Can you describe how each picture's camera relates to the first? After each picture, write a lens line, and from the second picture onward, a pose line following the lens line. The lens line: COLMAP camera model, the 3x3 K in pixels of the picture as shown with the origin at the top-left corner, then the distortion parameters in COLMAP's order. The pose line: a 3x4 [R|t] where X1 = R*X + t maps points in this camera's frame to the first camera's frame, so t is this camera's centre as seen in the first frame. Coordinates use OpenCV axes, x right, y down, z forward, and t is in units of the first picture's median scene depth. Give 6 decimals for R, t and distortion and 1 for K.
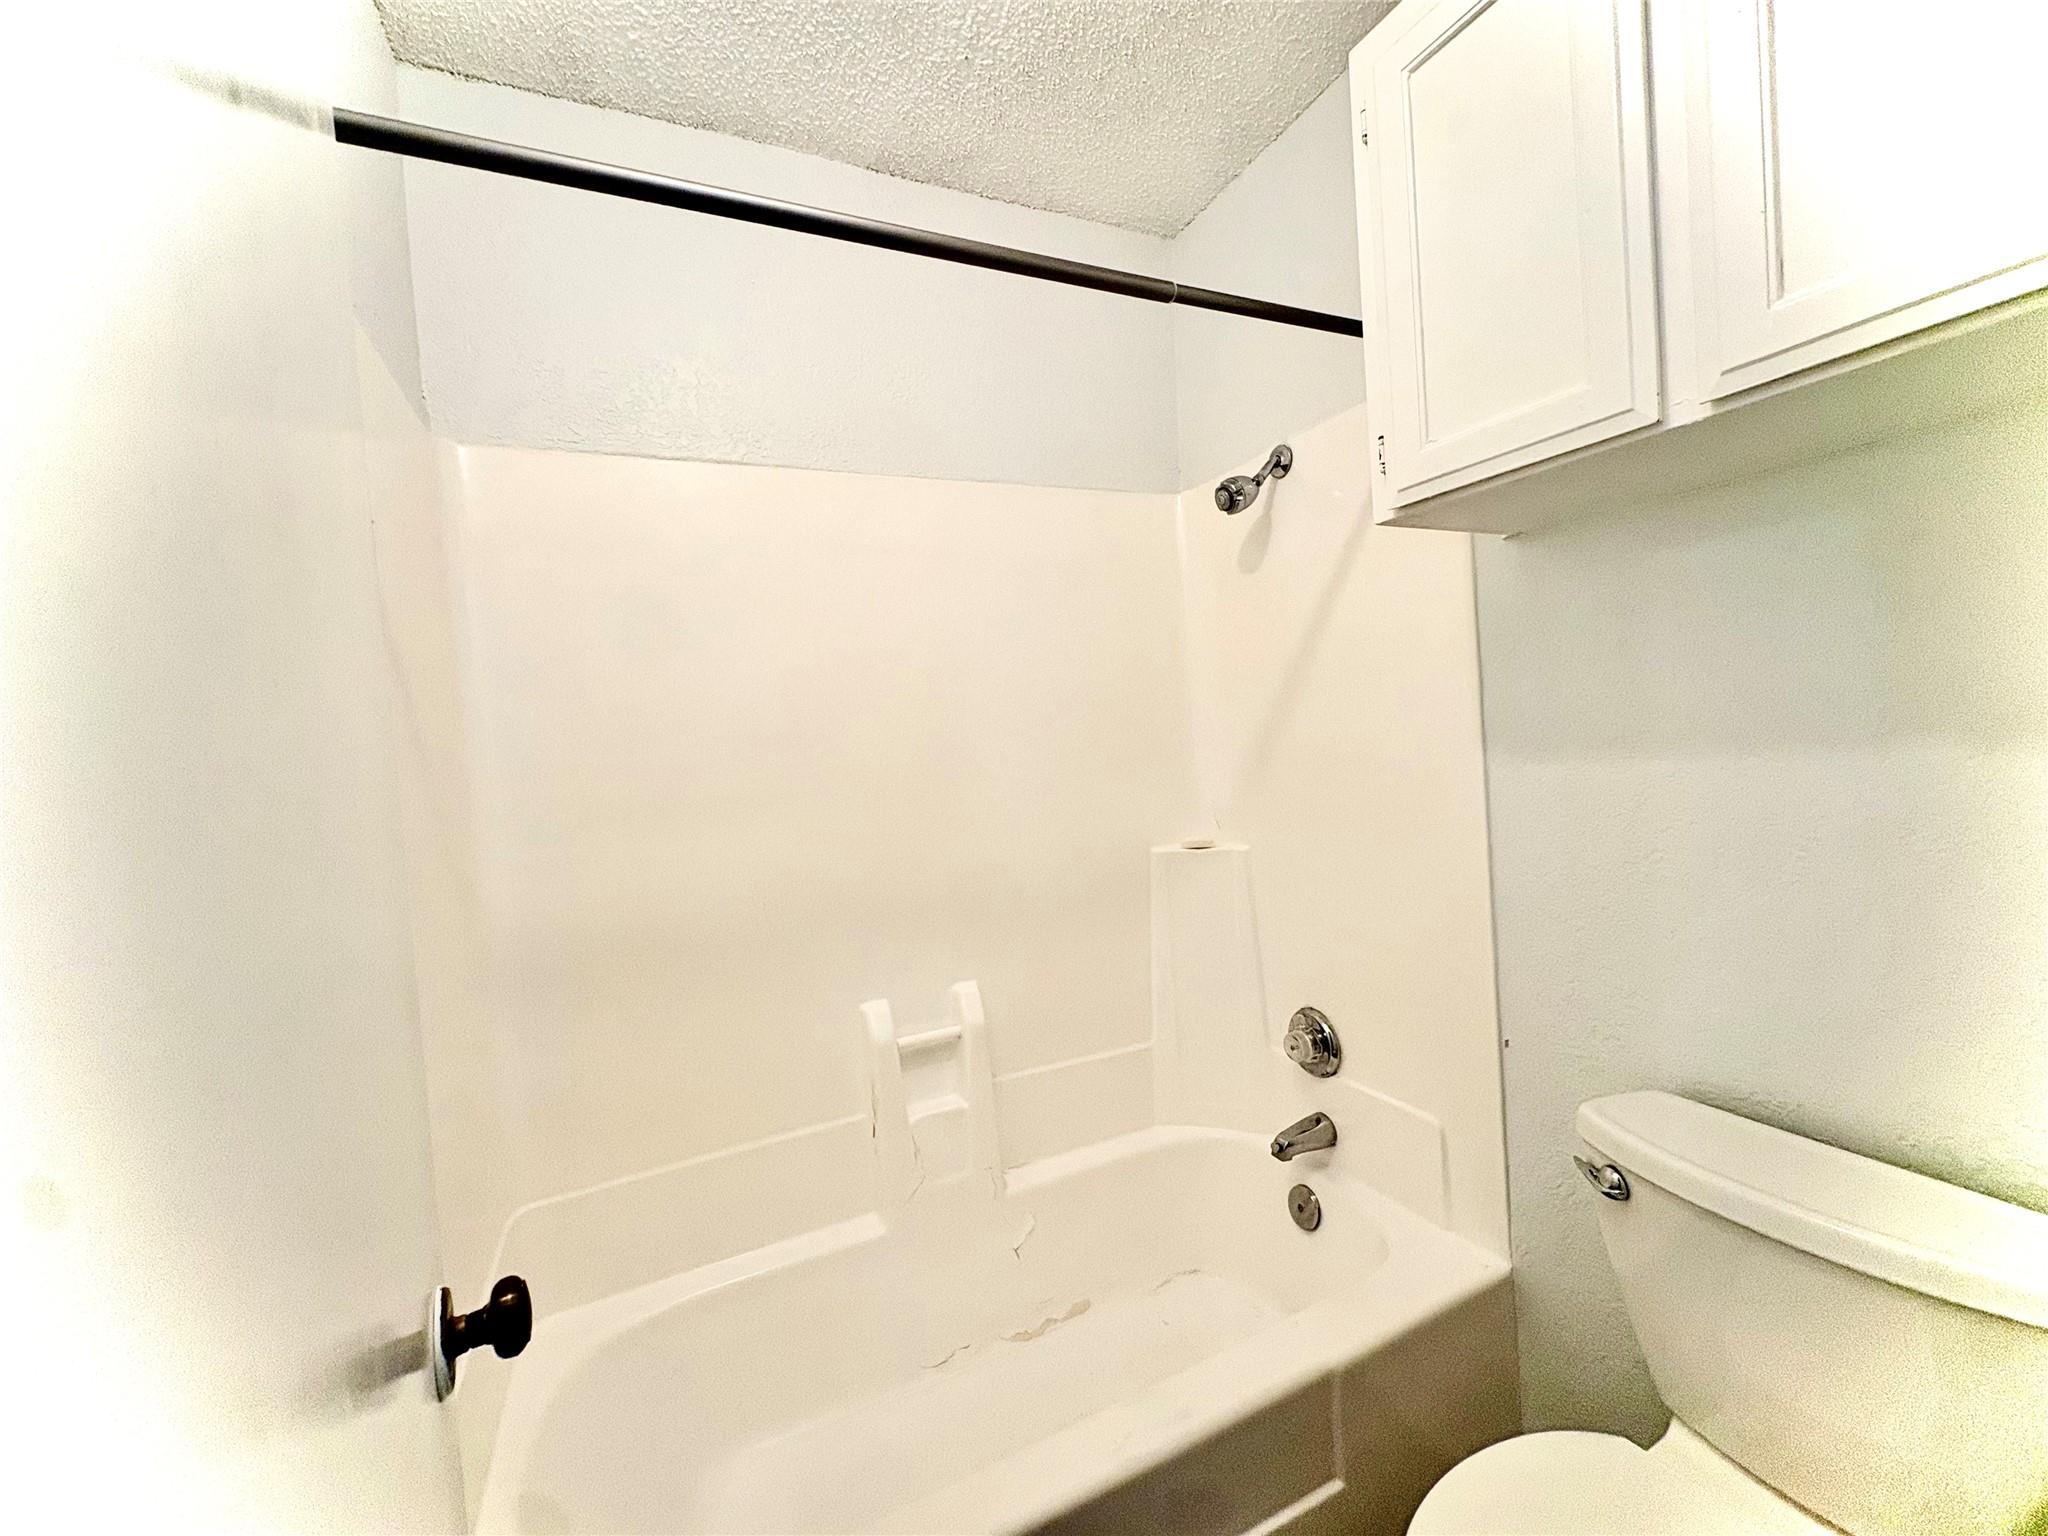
lens RADIAL K [[816.5, 0, 1021.0], [0, 816.5, 770.7], [0, 0, 1]] dist [-0.005158, -0.000534]
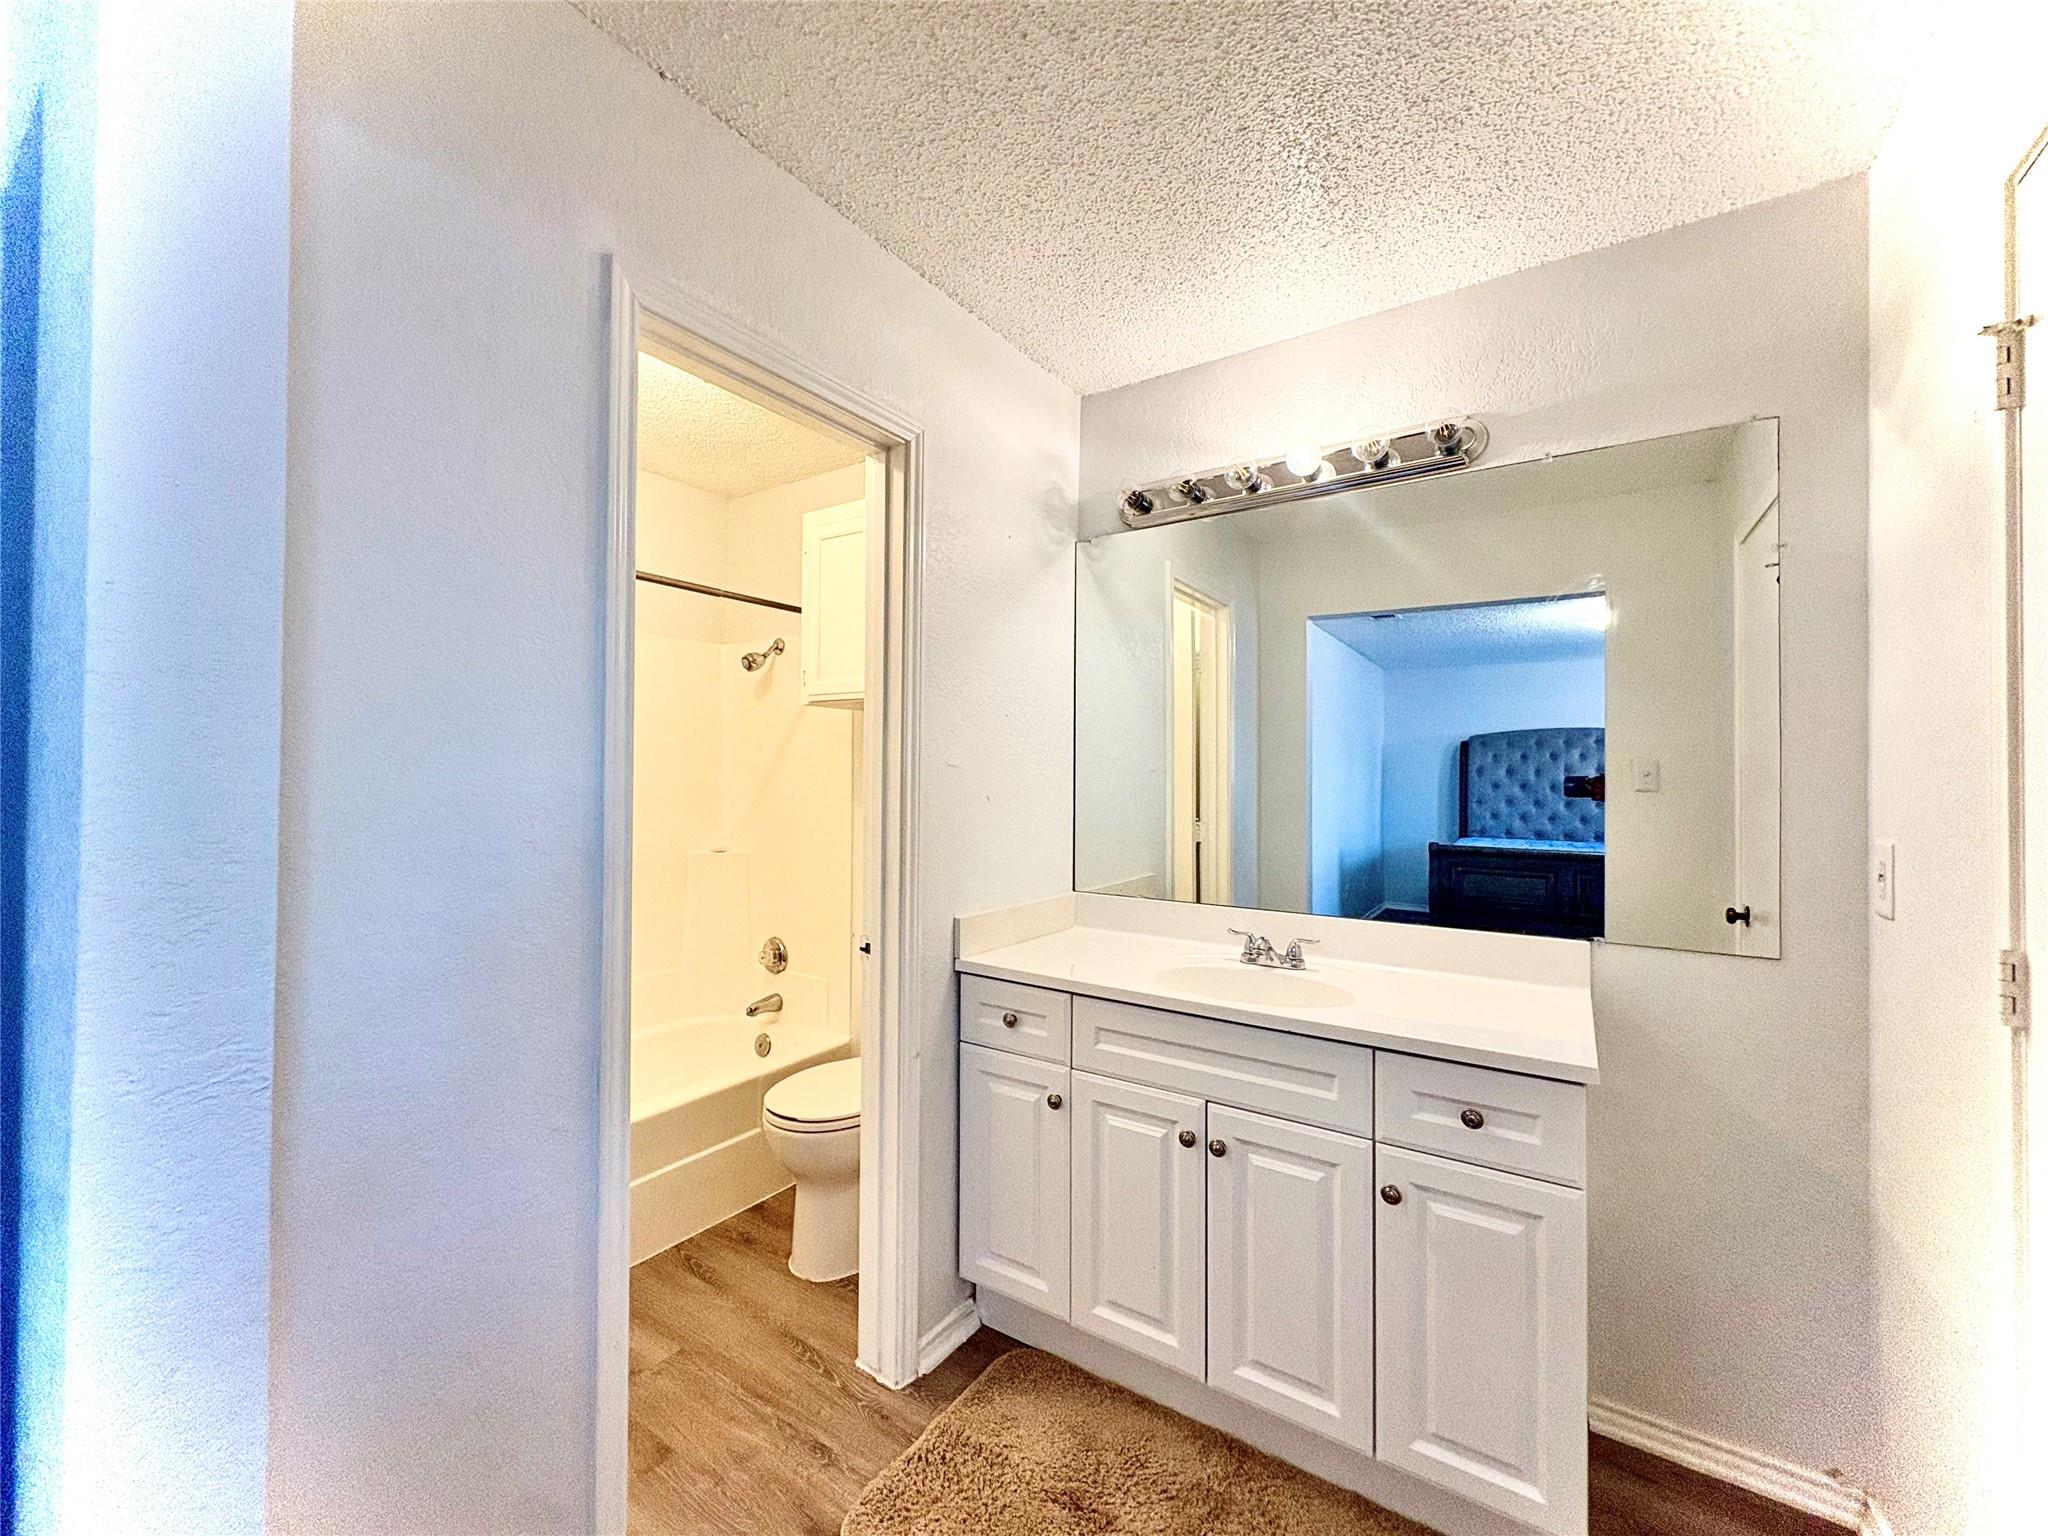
lens RADIAL K [[816.5, 0, 1015.7], [0, 816.5, 770.6], [0, 0, 1]] dist [-0.005158, -0.000534]
pose [[0.855996, 0.080655, 0.510653, -0.157371], [-0.050711, 0.996091, -0.072321, 0.019634], [-0.514490, 0.036011, 0.856740, -0.907614]]
